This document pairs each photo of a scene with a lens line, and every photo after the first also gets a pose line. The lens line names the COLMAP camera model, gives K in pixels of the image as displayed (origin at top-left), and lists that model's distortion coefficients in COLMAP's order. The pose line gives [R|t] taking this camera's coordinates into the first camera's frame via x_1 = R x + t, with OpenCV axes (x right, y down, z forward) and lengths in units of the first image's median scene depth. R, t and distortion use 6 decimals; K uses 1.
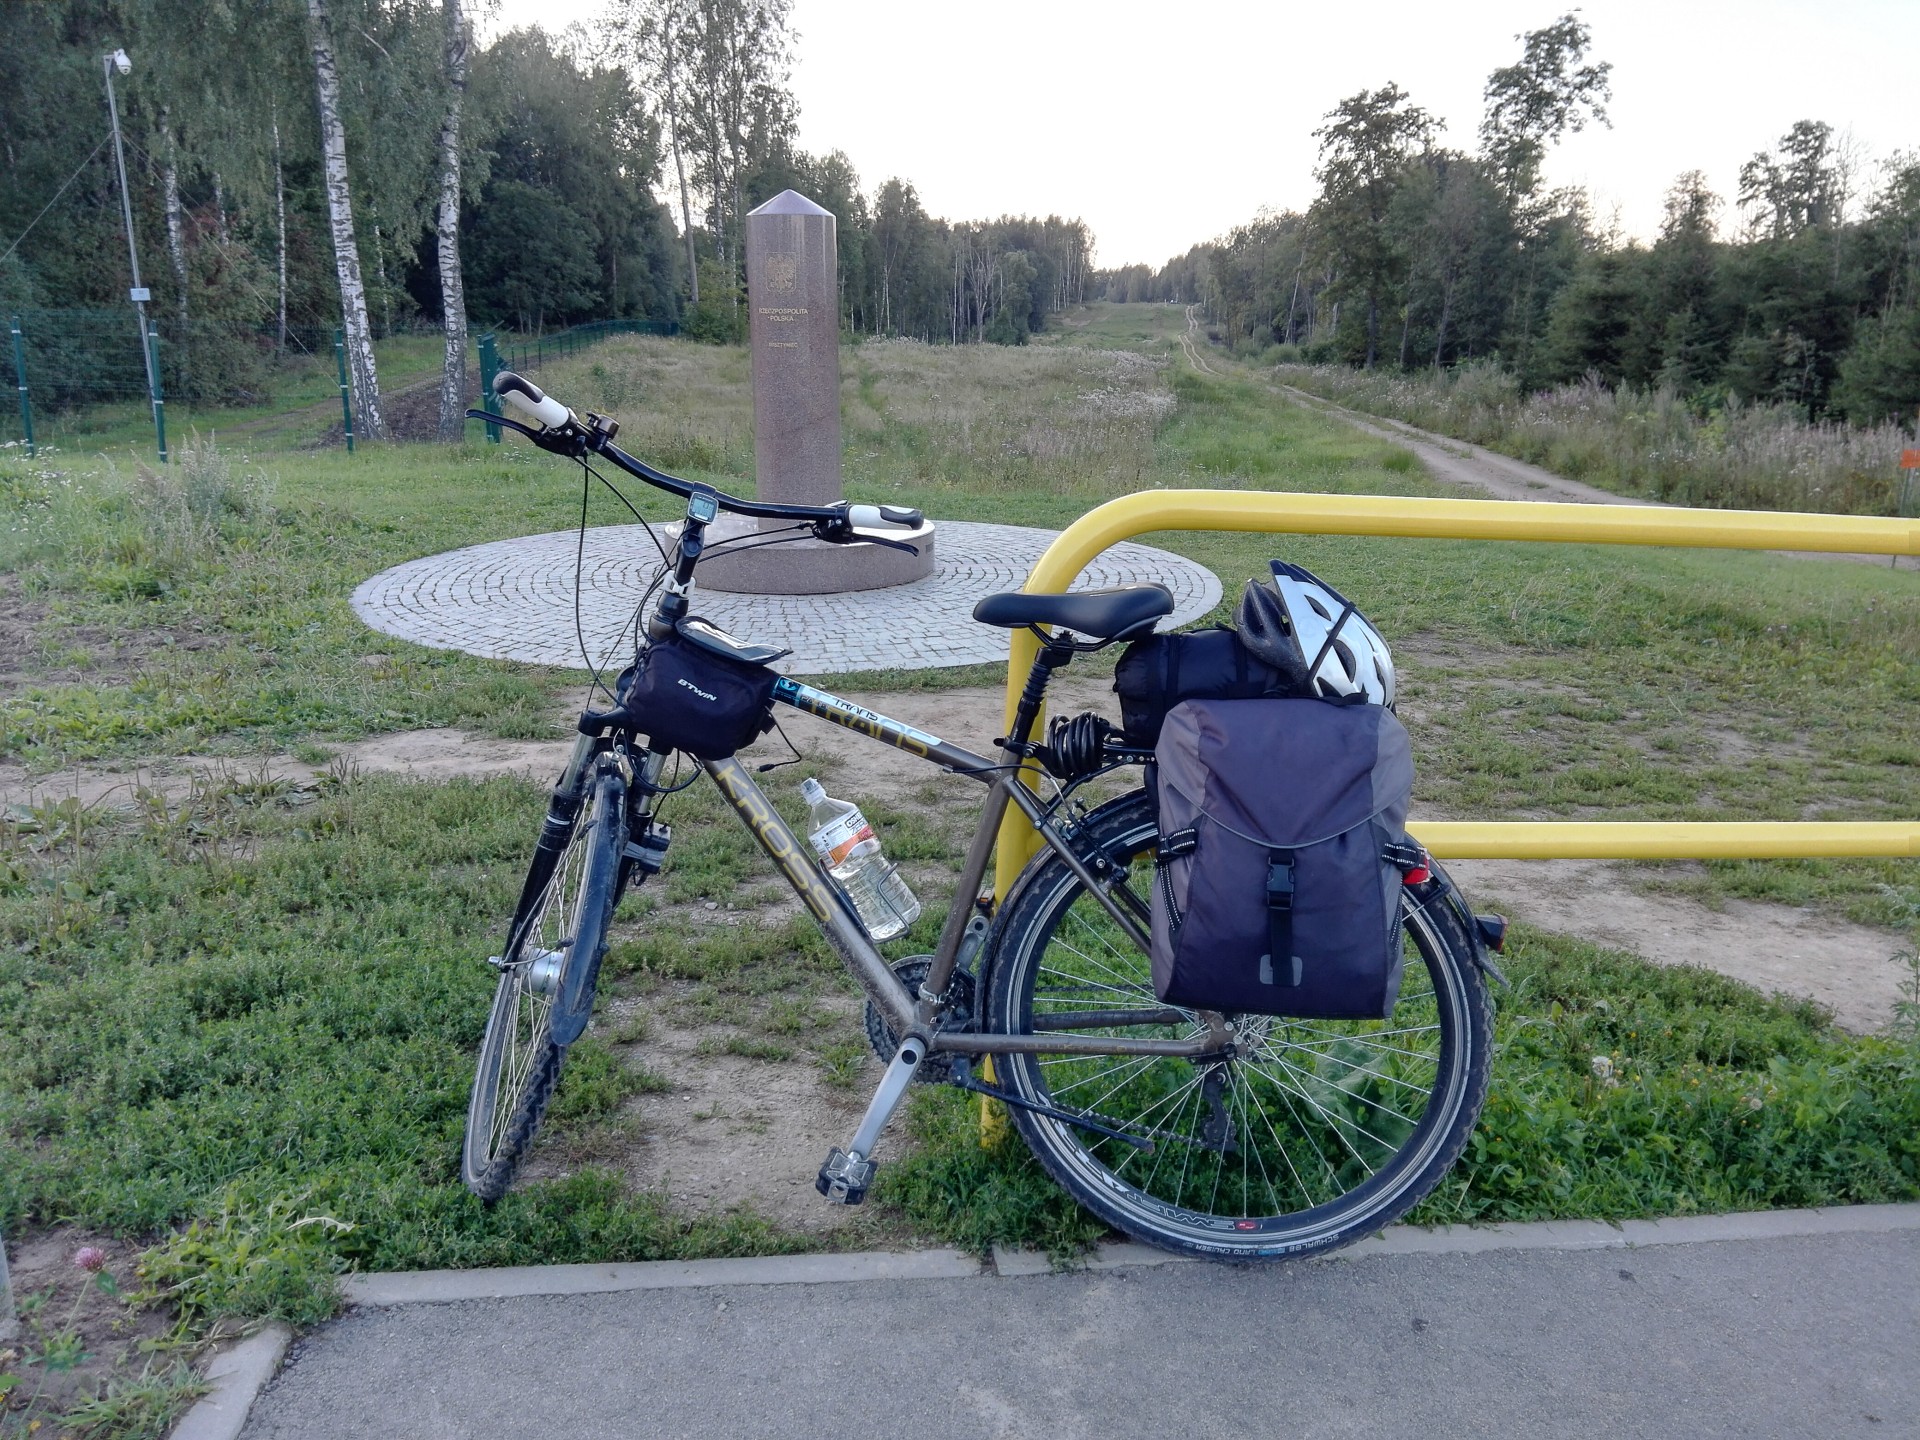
lens RADIAL K [[1494.8, 0, 960.0], [0, 1494.8, 720.0], [0, 0, 1]] dist [0.125740, -0.220914]
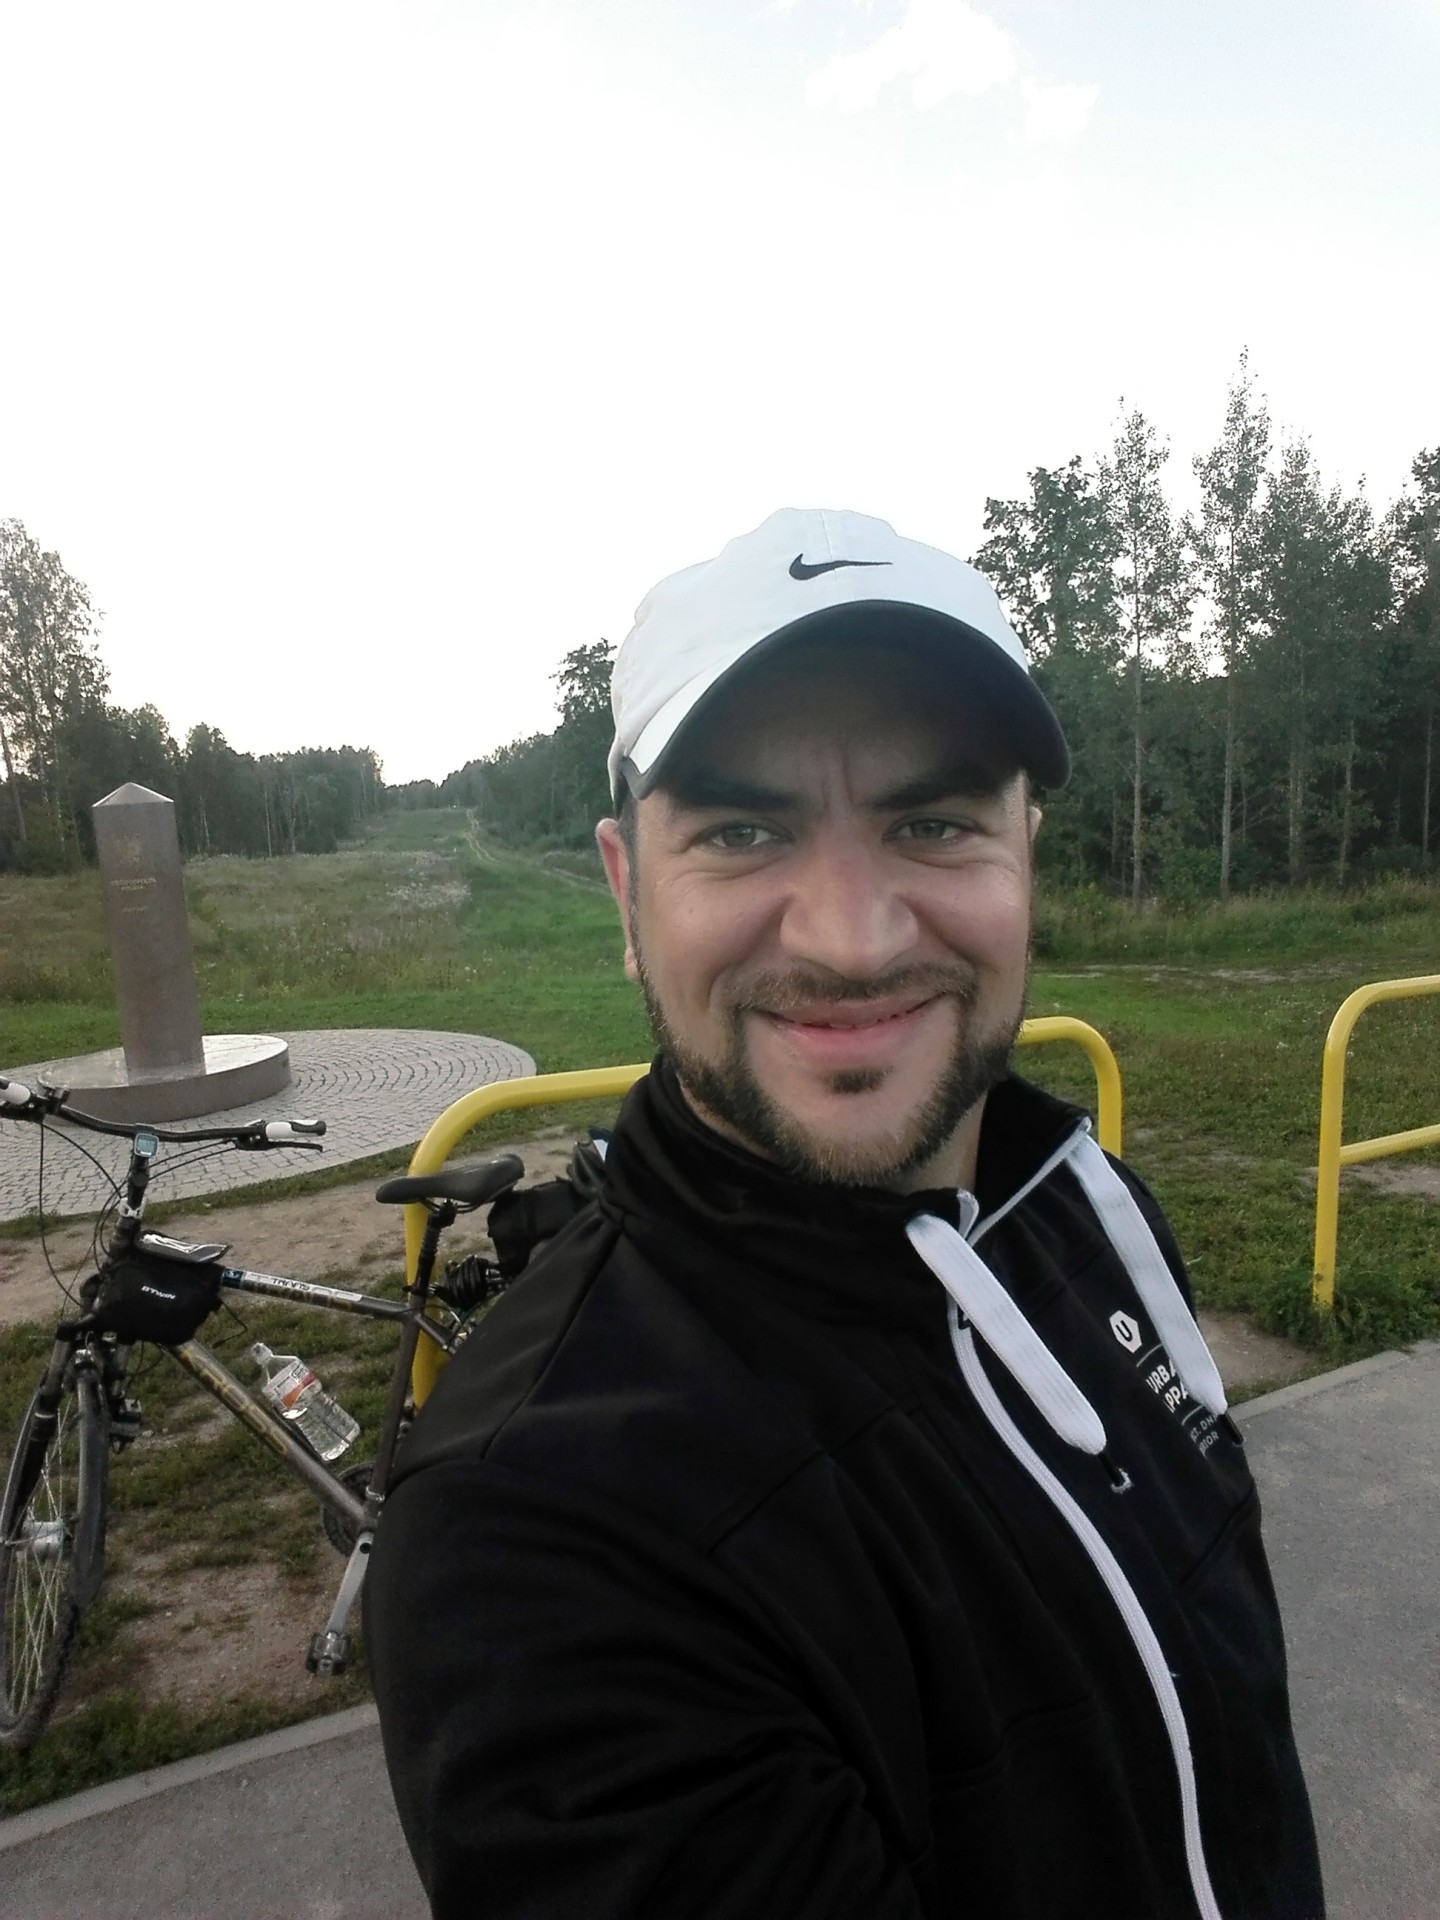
lens RADIAL K [[1293.3, 0, 728.4], [0, 1293.3, 965.2], [0, 0, 1]] dist [0.001778, -0.061037]
pose [[0.938762, -0.105487, 0.328022, -0.036039], [0.144773, 0.984632, -0.097680, -0.080194], [-0.312677, 0.139187, 0.939606, -0.141530]]
